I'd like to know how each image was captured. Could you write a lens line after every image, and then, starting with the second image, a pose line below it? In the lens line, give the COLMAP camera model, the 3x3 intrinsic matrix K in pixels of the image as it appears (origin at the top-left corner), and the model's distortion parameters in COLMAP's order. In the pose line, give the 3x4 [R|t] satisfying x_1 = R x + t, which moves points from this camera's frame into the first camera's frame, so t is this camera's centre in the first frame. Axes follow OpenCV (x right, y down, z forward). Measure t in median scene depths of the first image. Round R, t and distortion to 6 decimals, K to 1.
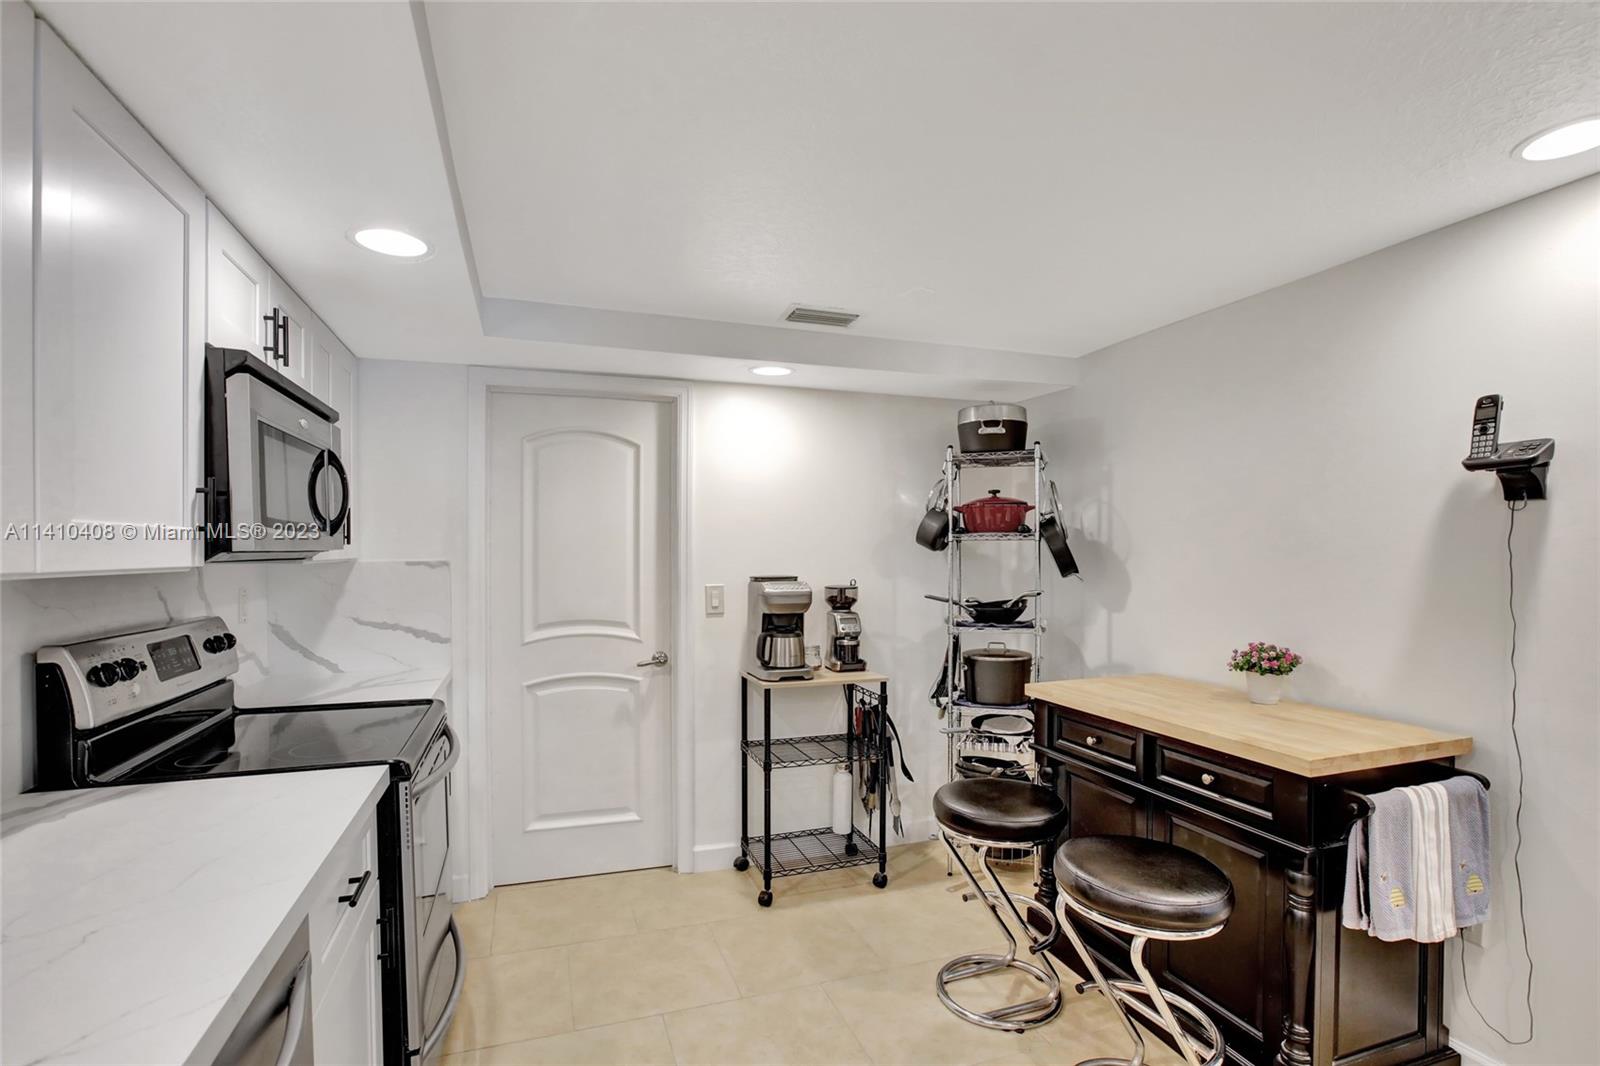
lens RADIAL K [[749.6, 0, 797.8], [0, 749.6, 572.0], [0, 0, 1]] dist [-0.002234, 0.000184]
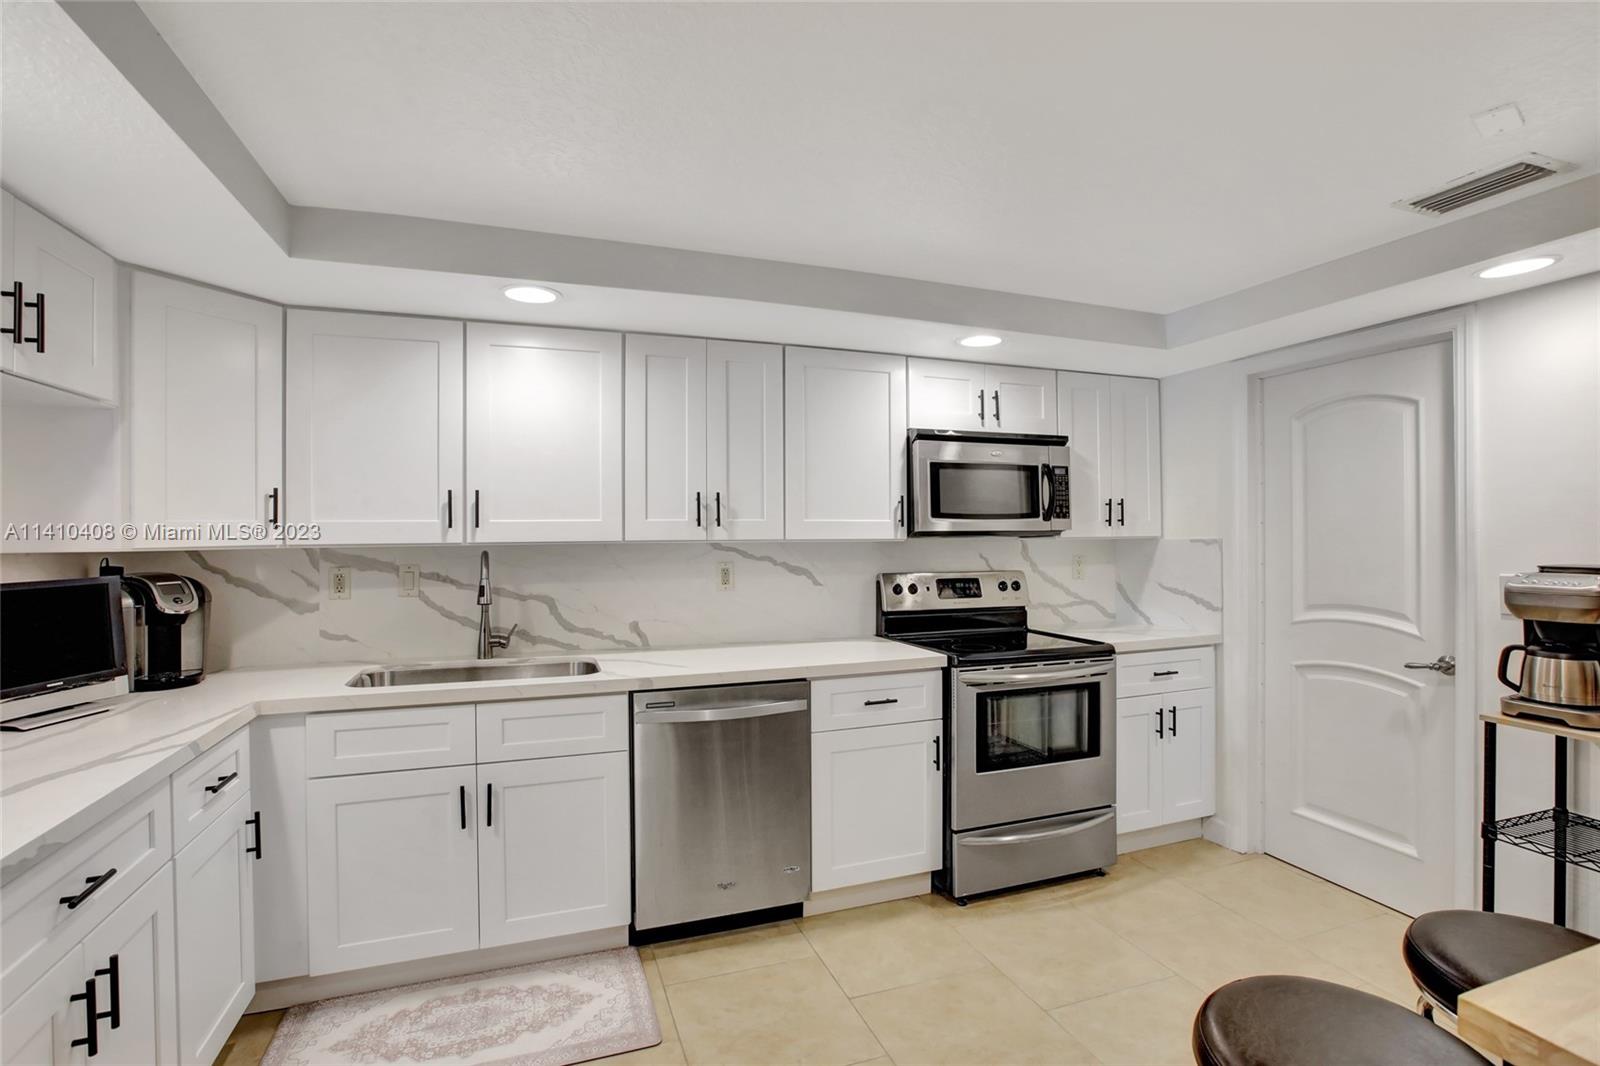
lens RADIAL K [[756.2, 0, 800.0], [0, 756.2, 533.0], [0, 0, 1]] dist [-0.026213, 0.000174]
pose [[0.026504, -0.003229, -0.999643, 0.611688], [-0.020731, 0.999778, -0.003779, -0.006042], [0.999434, 0.020824, 0.026431, 0.317811]]
